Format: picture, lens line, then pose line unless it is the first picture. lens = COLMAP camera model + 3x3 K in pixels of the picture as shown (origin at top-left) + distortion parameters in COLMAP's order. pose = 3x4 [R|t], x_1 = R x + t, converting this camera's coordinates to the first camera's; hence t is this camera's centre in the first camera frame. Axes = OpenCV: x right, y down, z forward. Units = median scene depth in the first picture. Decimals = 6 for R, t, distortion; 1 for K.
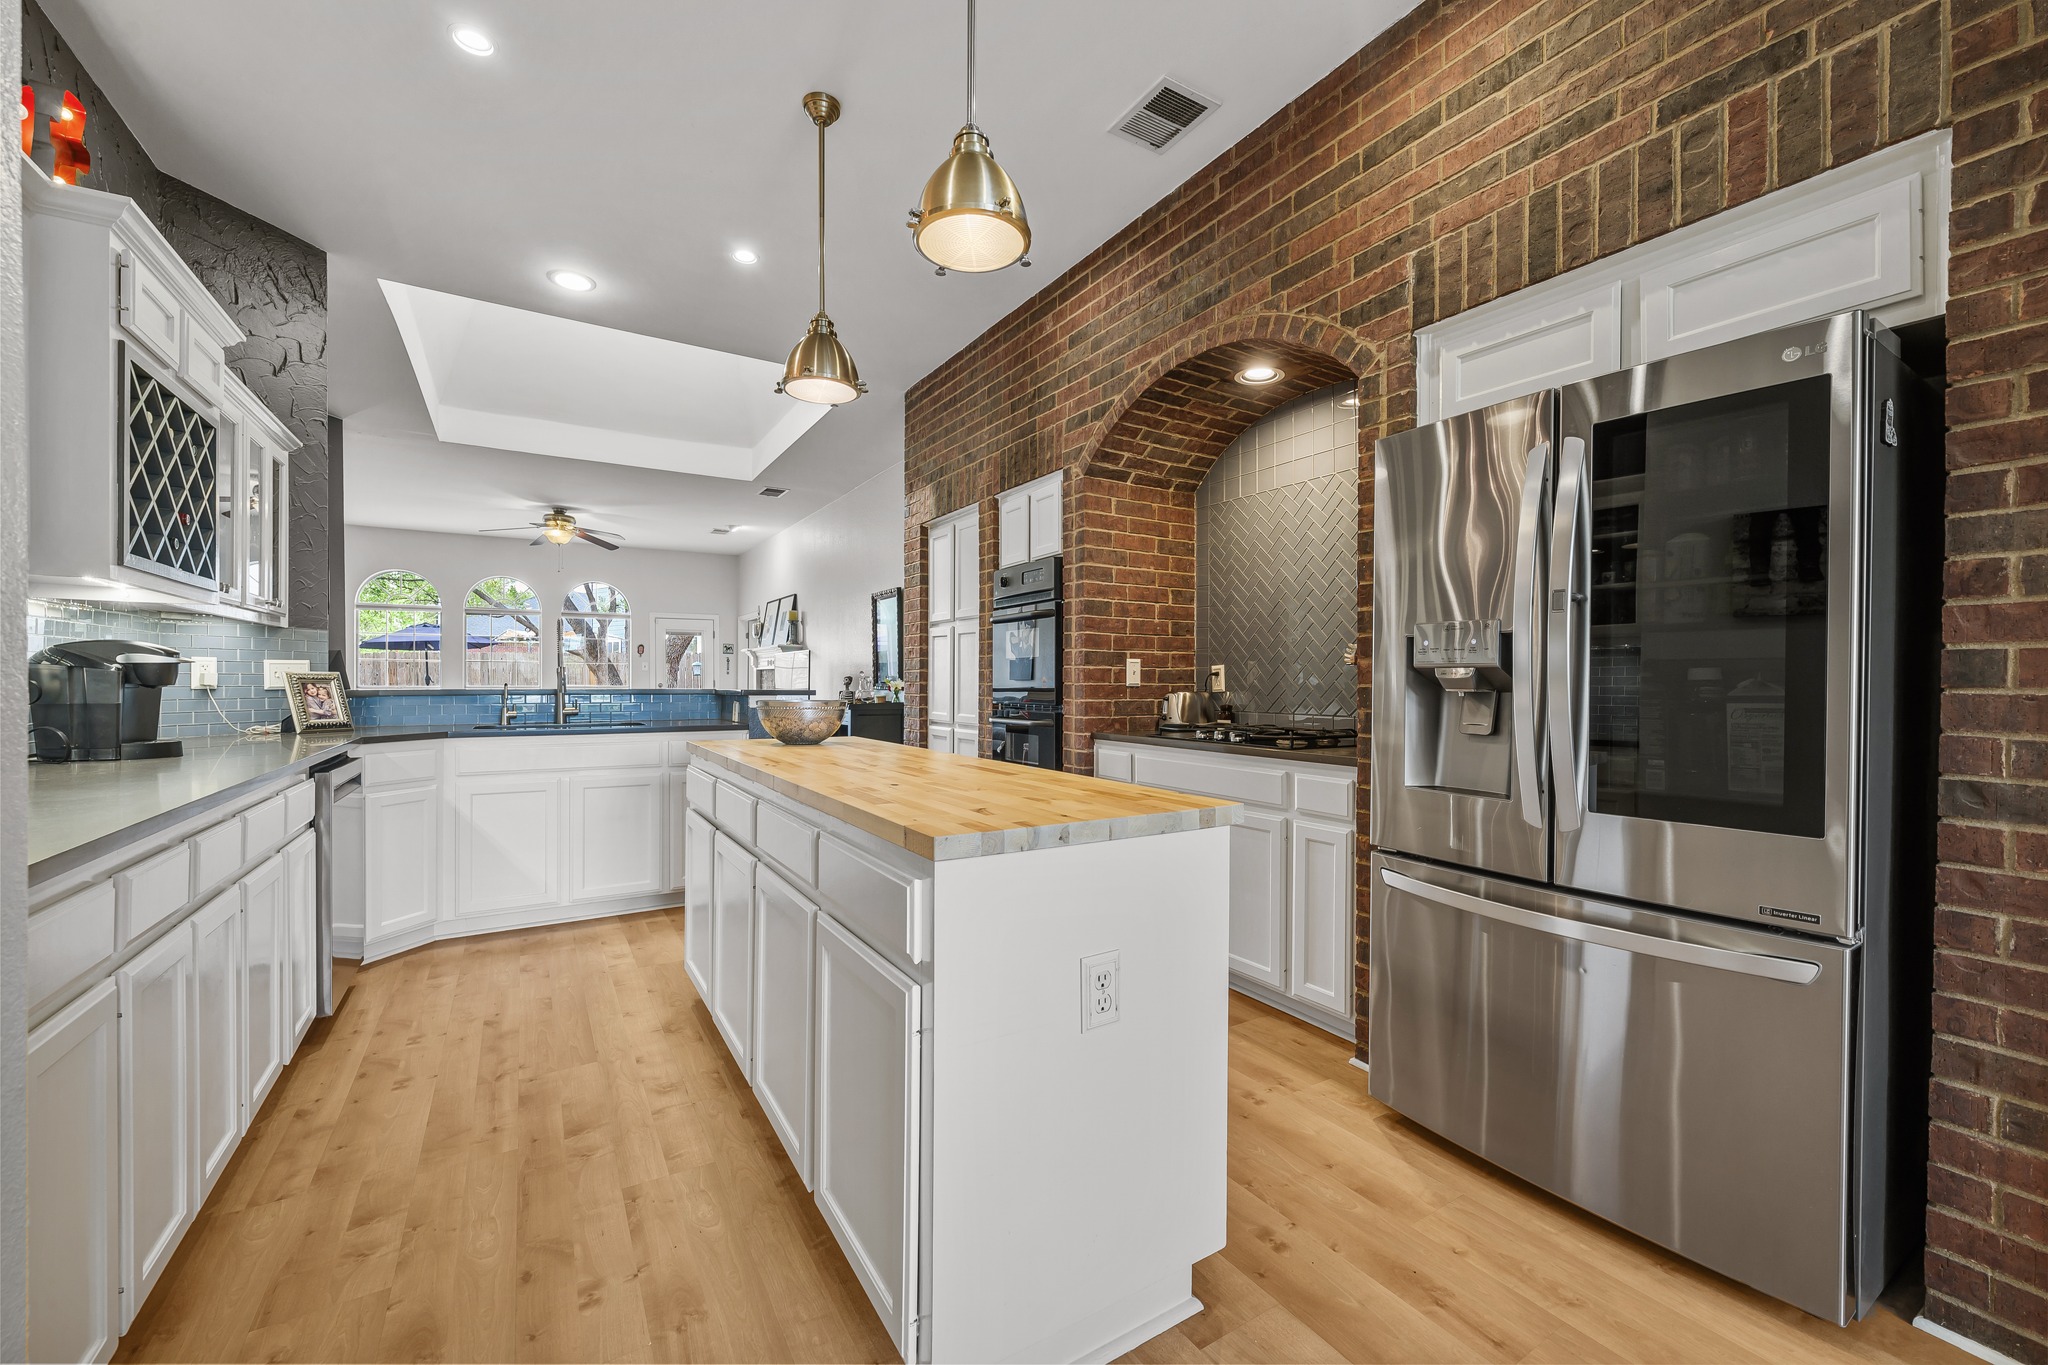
lens RADIAL K [[826.3, 0, 1031.6], [0, 826.3, 687.8], [0, 0, 1]] dist [0.000052, -0.000148]
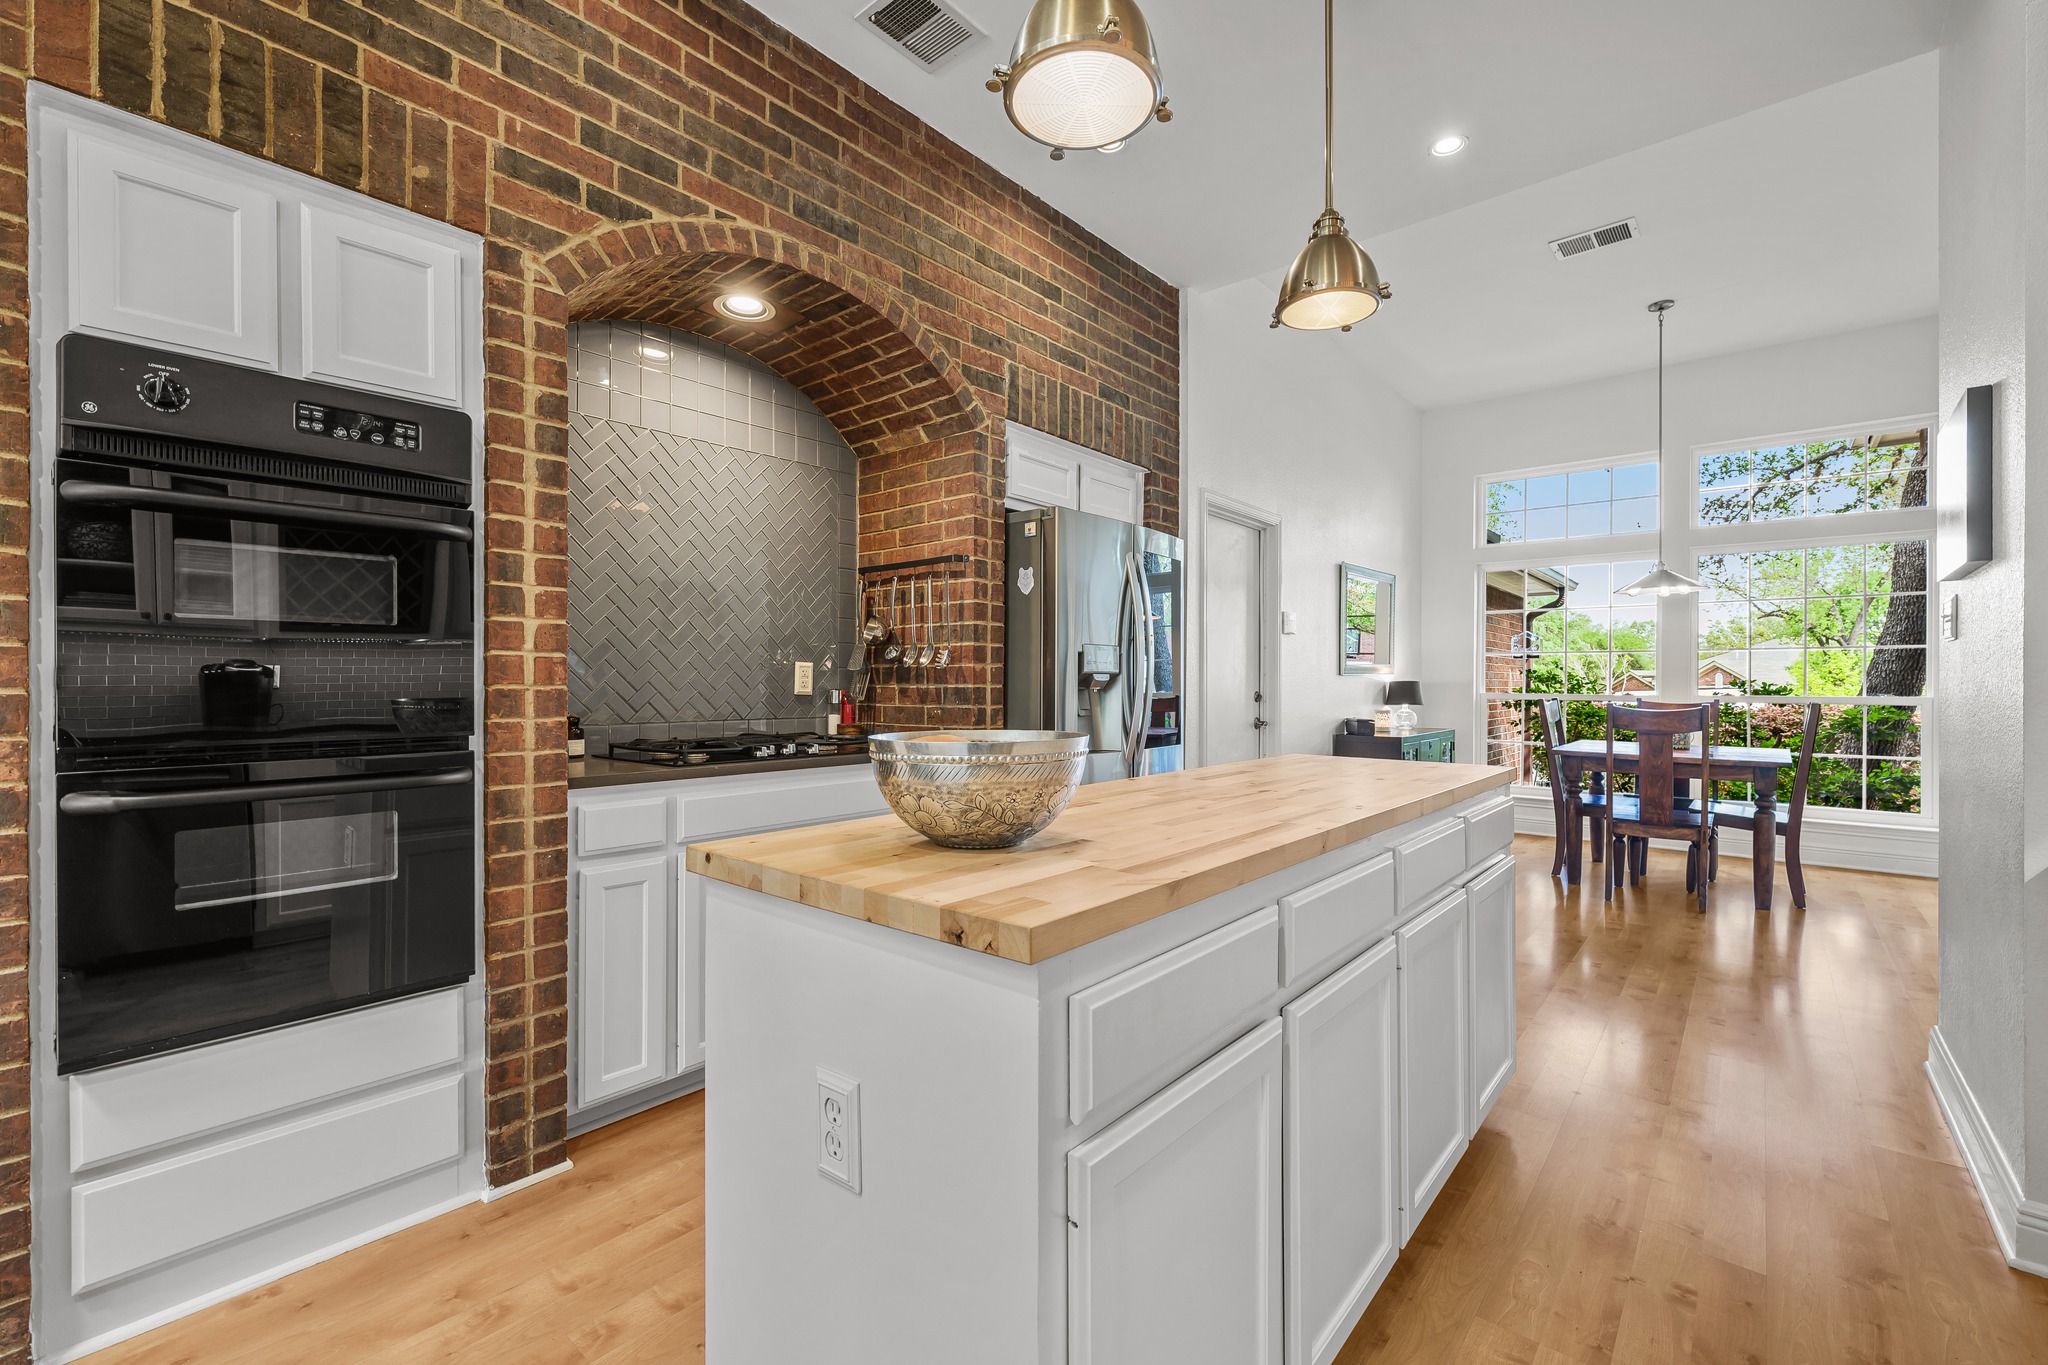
lens RADIAL K [[849.7, 0, 1021.0], [0, 849.7, 689.4], [0, 0, 1]] dist [-0.002795, -0.000524]
pose [[-0.299124, -0.009063, 0.954171, -0.659096], [0.007102, 0.999906, 0.011723, -0.009517], [-0.954188, 0.010283, -0.299031, 1.075224]]
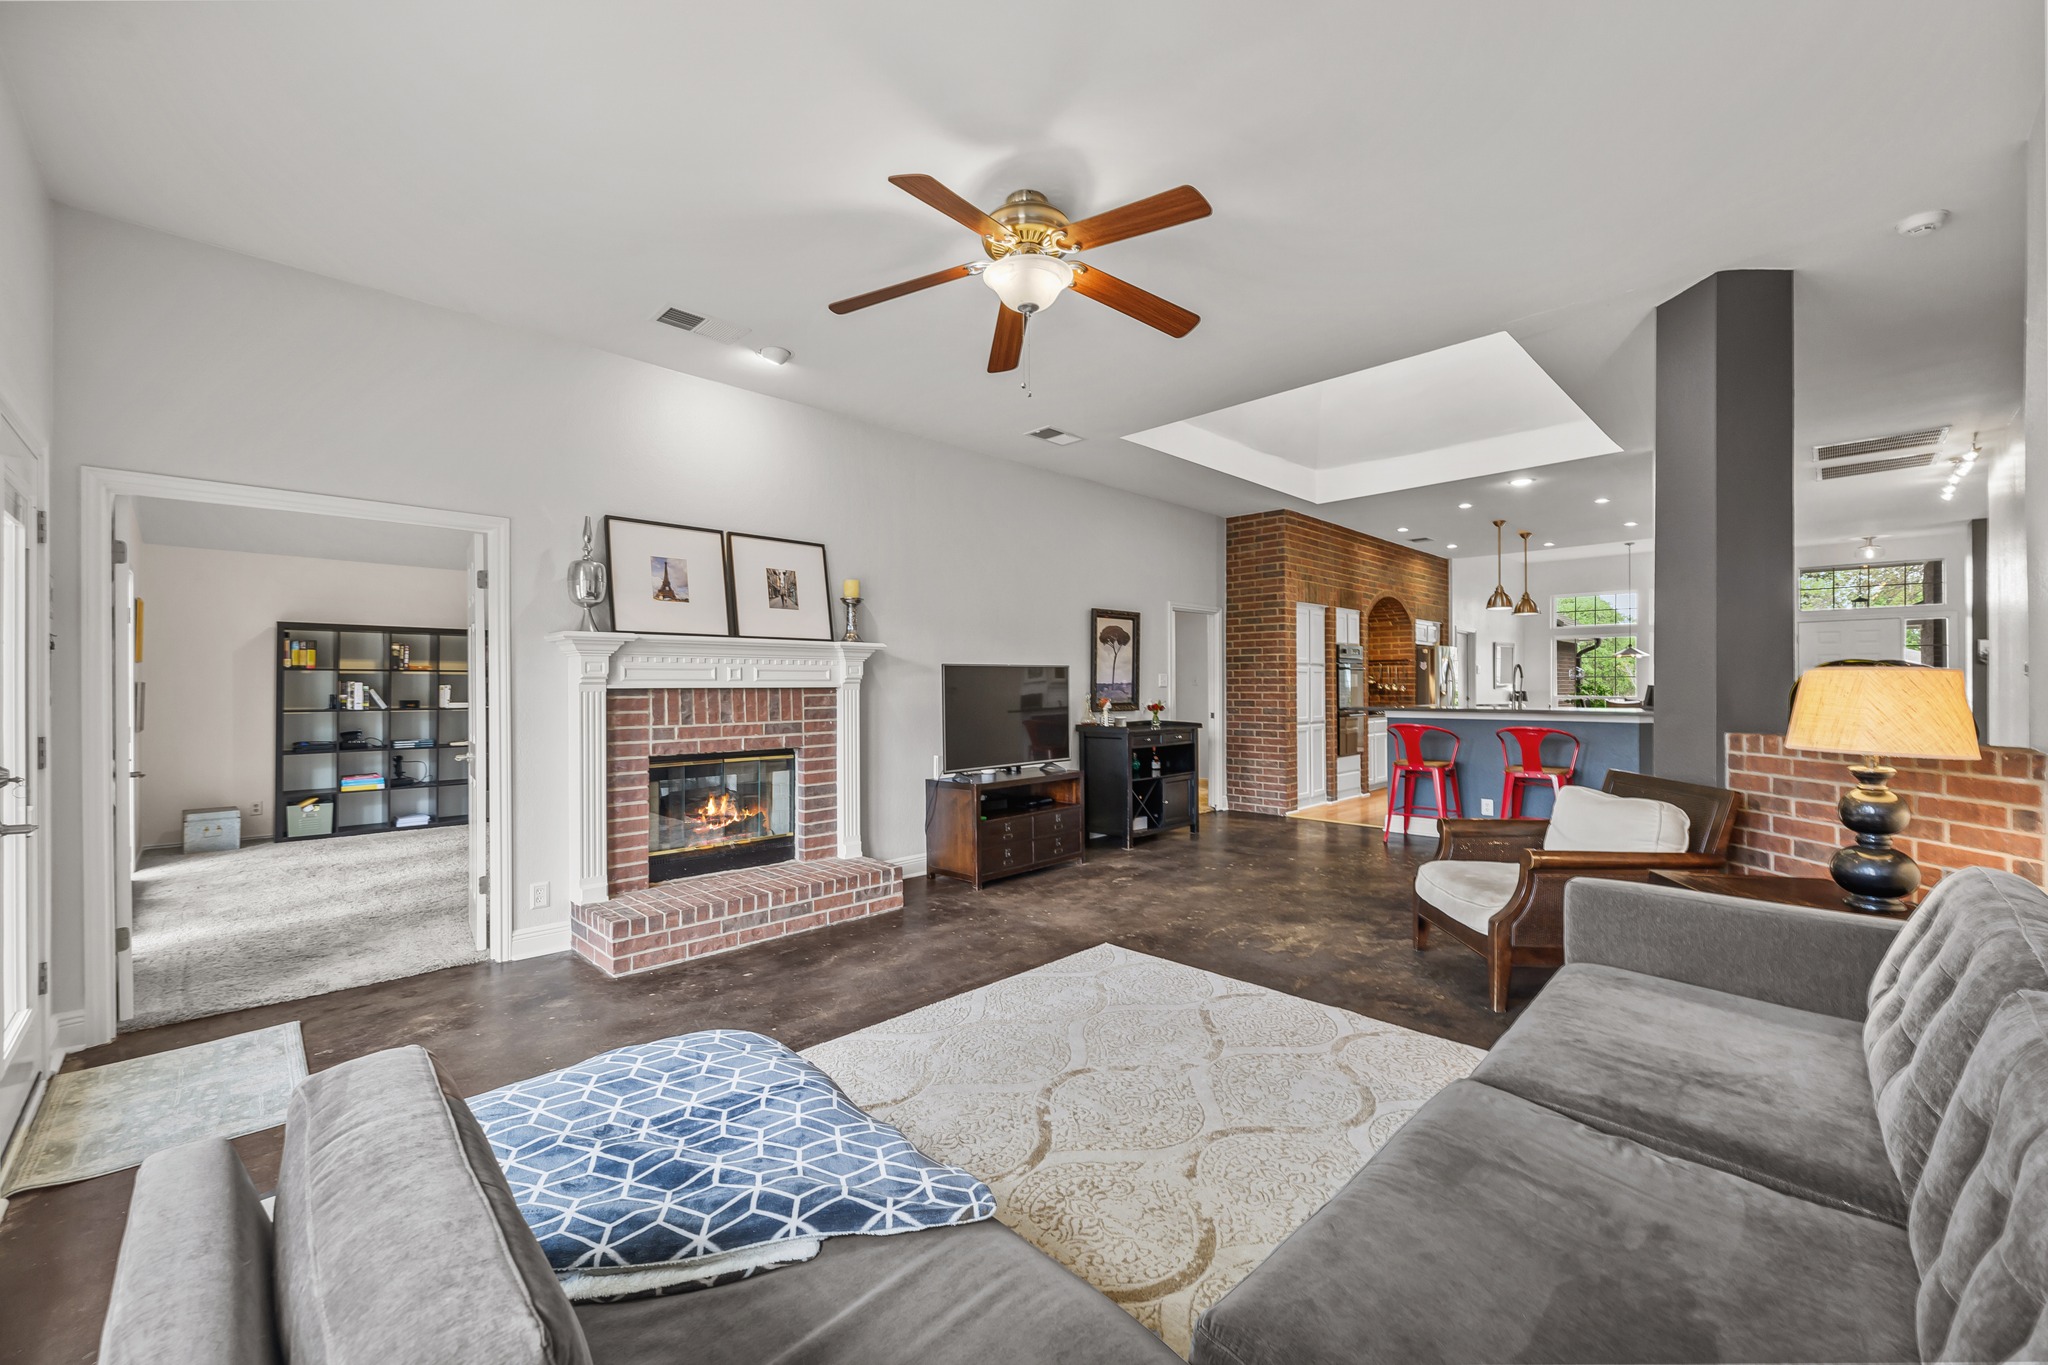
lens RADIAL K [[810.5, 0, 1024.0], [0, 810.5, 682.5], [0, 0, 1]] dist [-0.000692, -0.000293]
pose [[-0.230701, 0.002529, 0.973021, -2.407852], [0.013215, 0.999913, 0.000535, -0.074323], [-0.972935, 0.012982, -0.230714, 2.959778]]
